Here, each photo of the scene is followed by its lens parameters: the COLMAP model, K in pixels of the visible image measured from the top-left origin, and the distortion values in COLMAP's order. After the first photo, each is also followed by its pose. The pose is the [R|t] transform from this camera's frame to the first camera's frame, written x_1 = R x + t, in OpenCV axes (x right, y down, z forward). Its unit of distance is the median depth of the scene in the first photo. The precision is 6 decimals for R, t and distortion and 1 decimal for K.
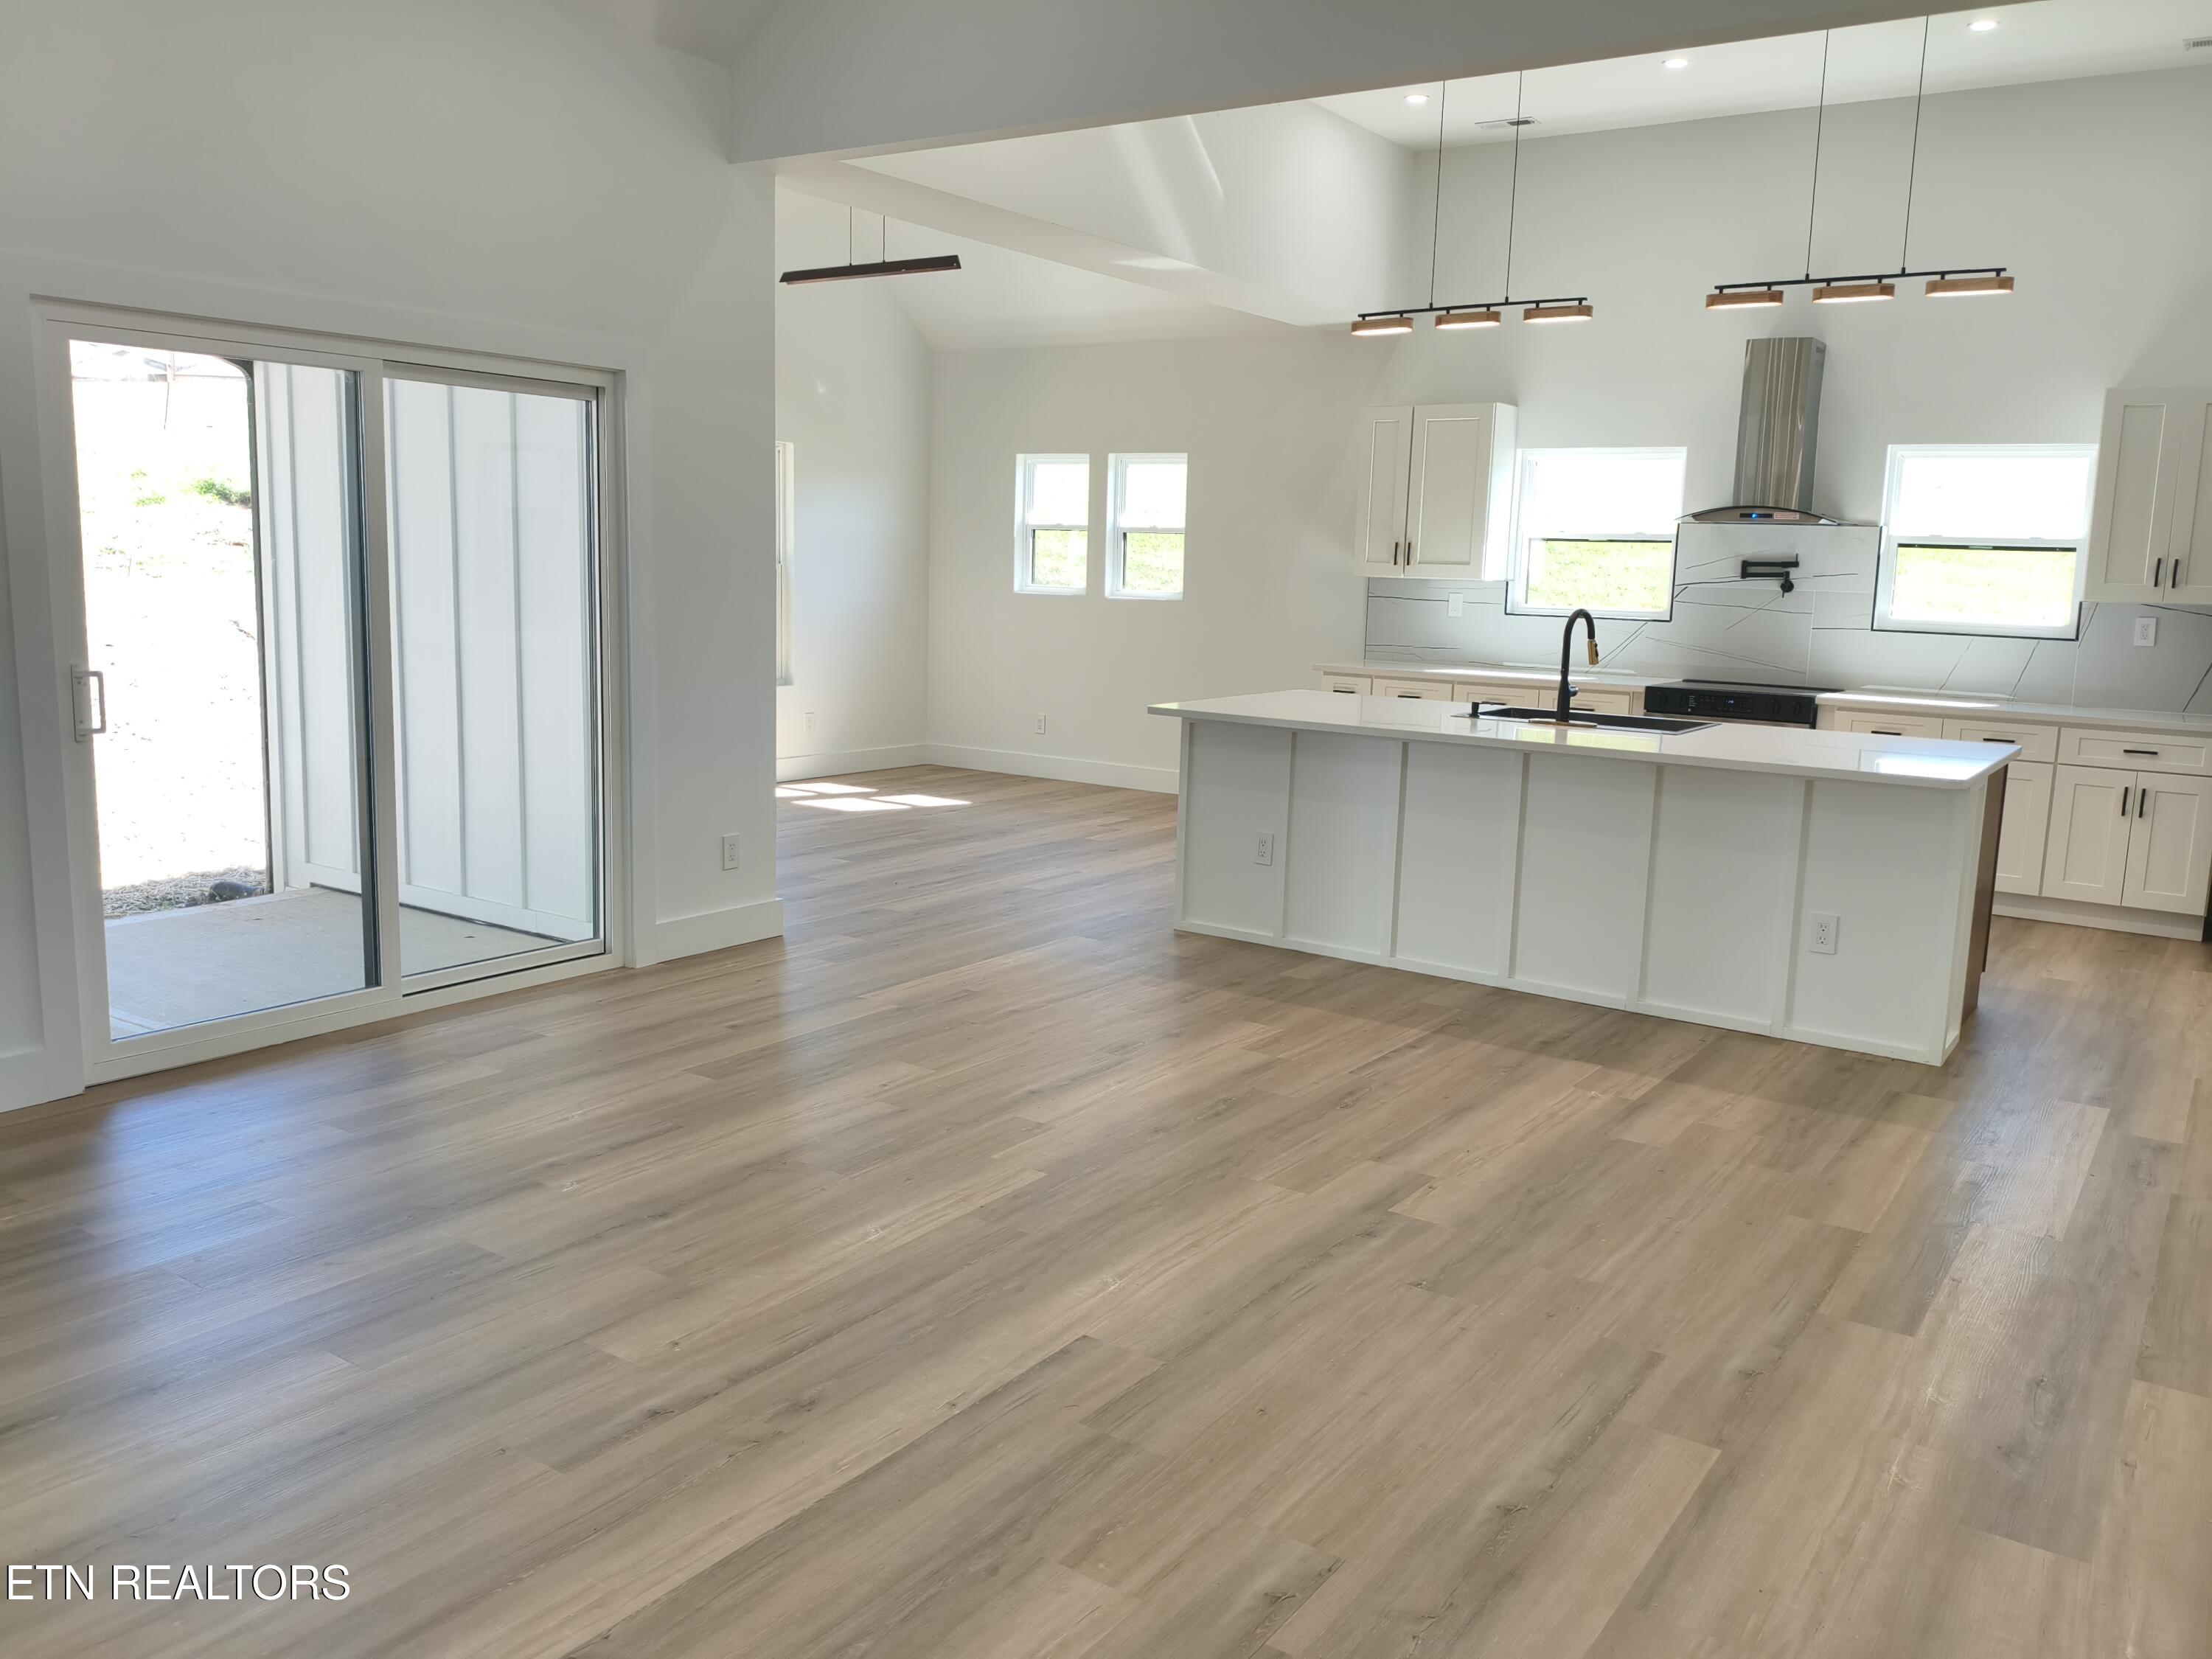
lens RADIAL K [[1625.7, 0, 1175.3], [0, 1625.7, 737.9], [0, 0, 1]] dist [0.026118, -0.030004]
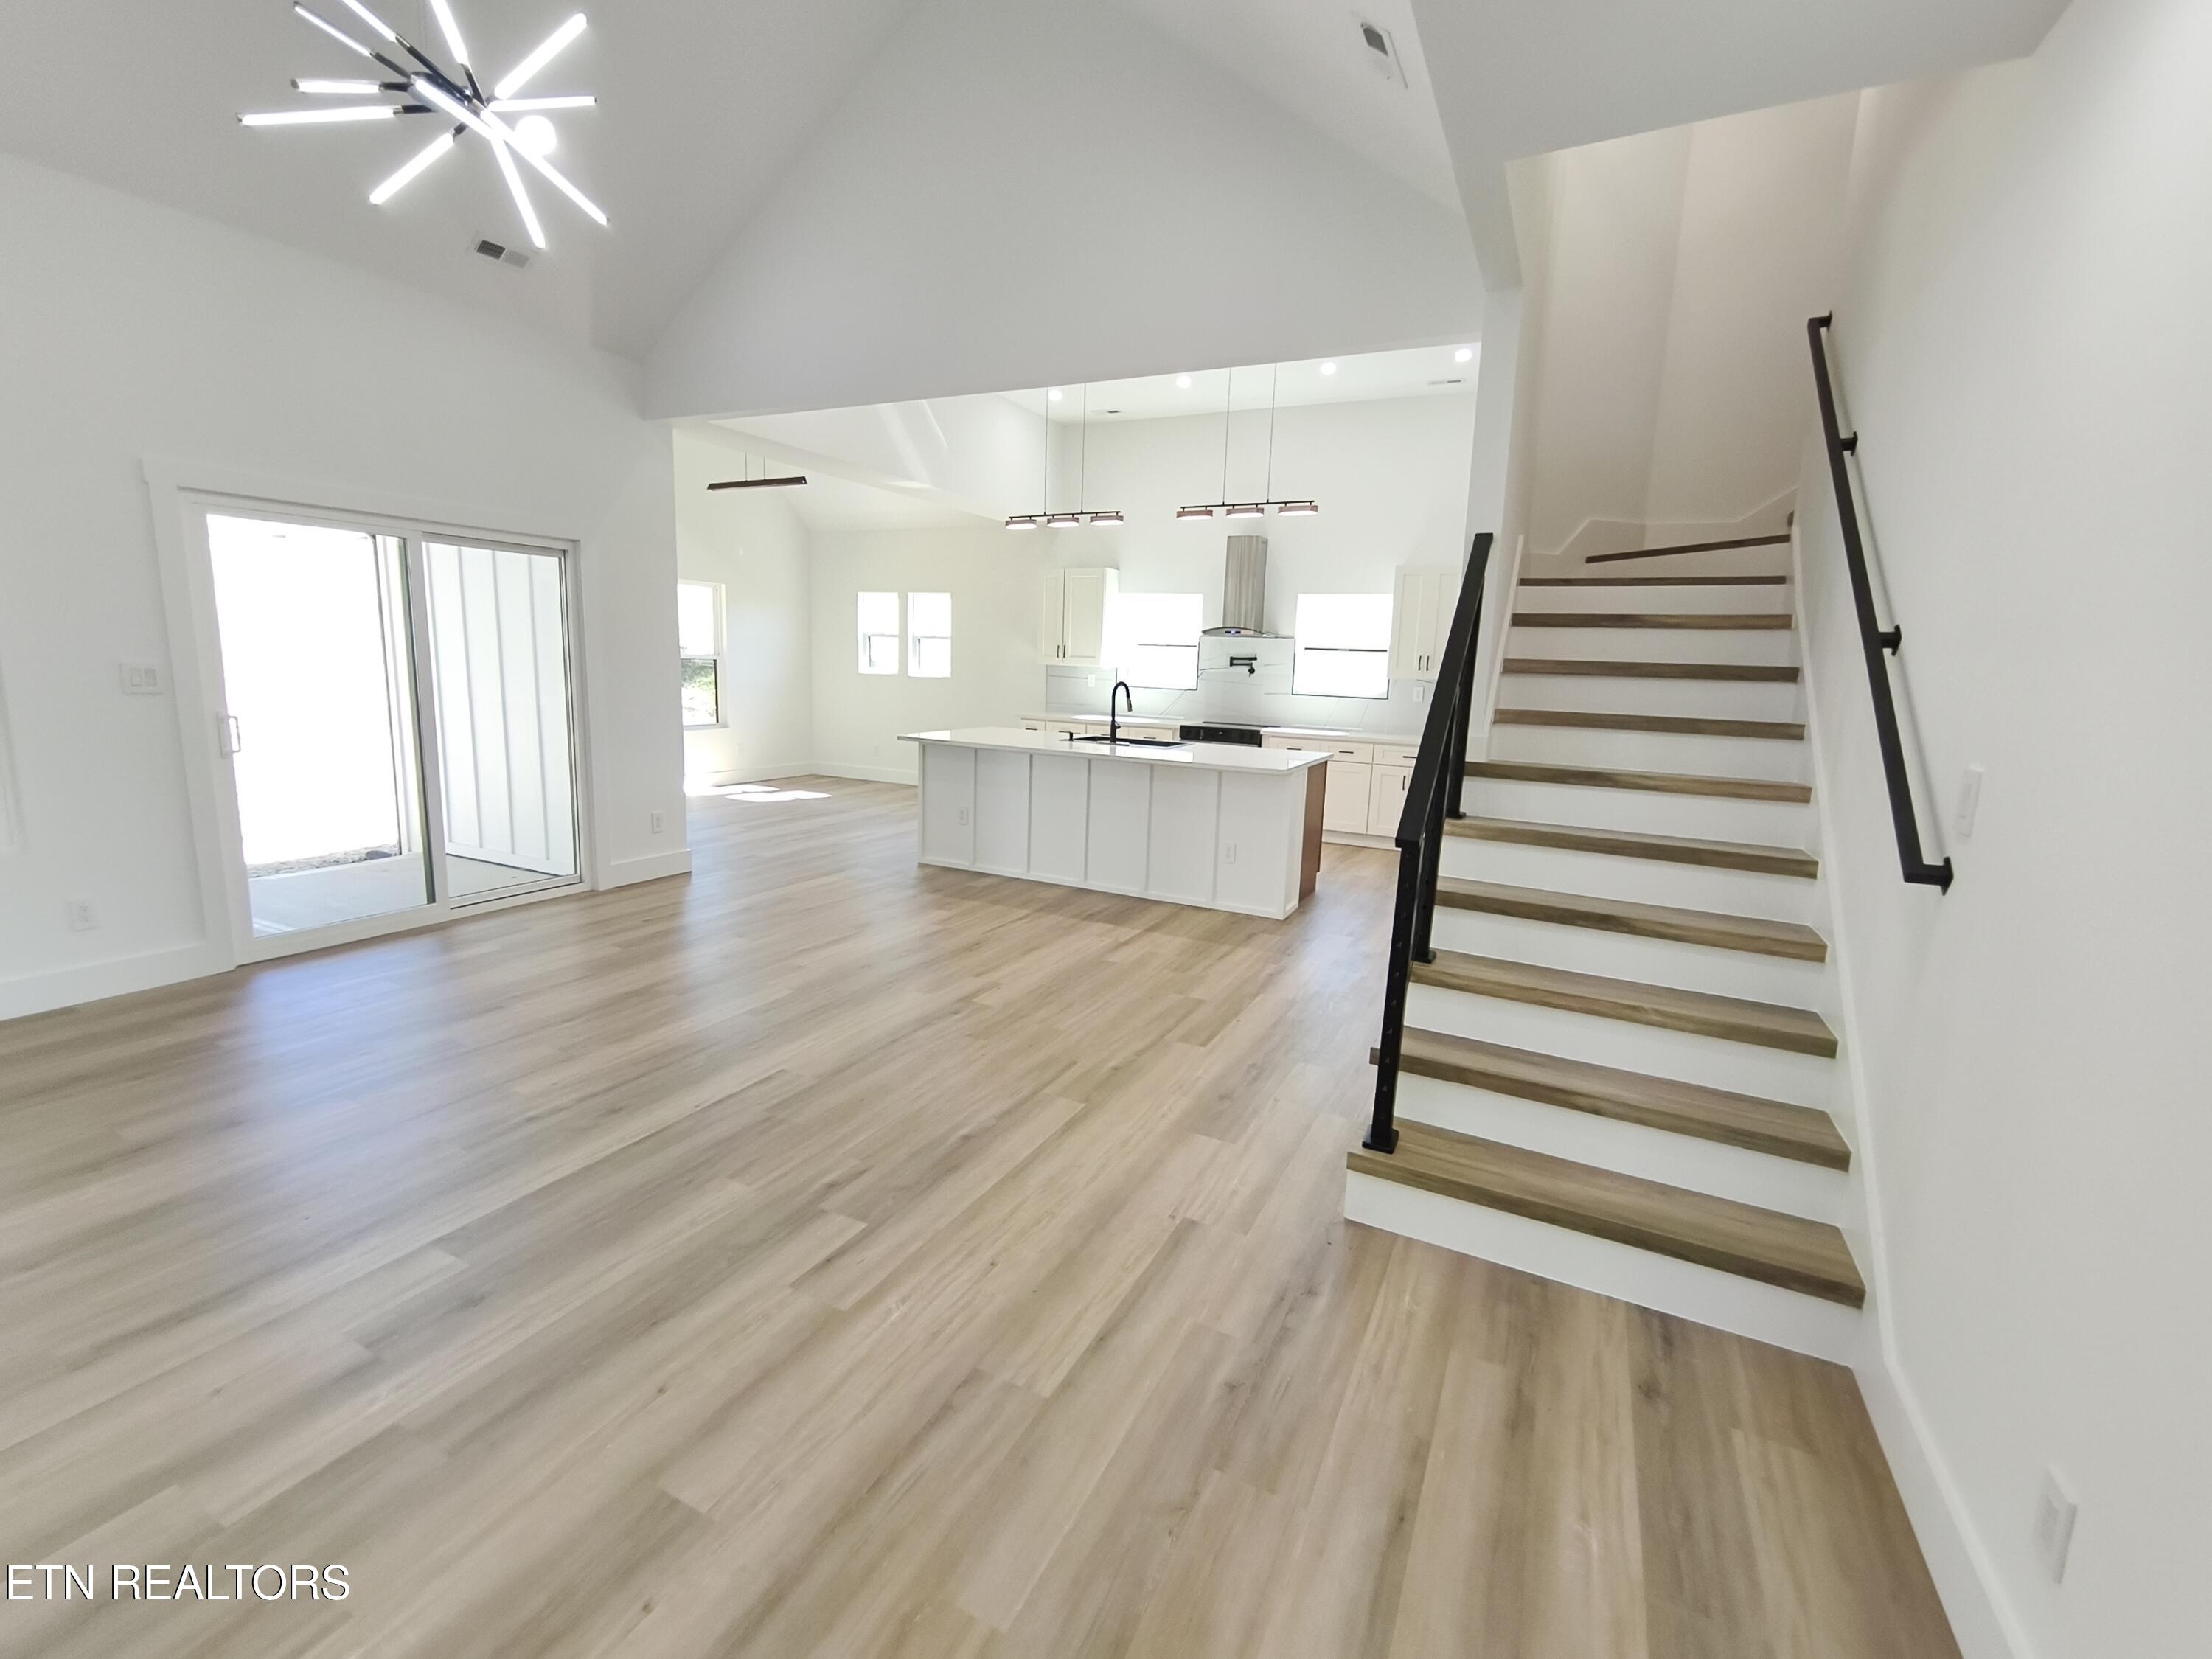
lens RADIAL K [[954.7, 0, 1135.7], [0, 954.7, 789.1], [0, 0, 1]] dist [0.005376, -0.001712]
pose [[0.993574, -0.009254, 0.112803, 0.134134], [0.006256, 0.999618, 0.026904, 0.012875], [-0.113009, -0.026025, 0.993253, -0.070336]]
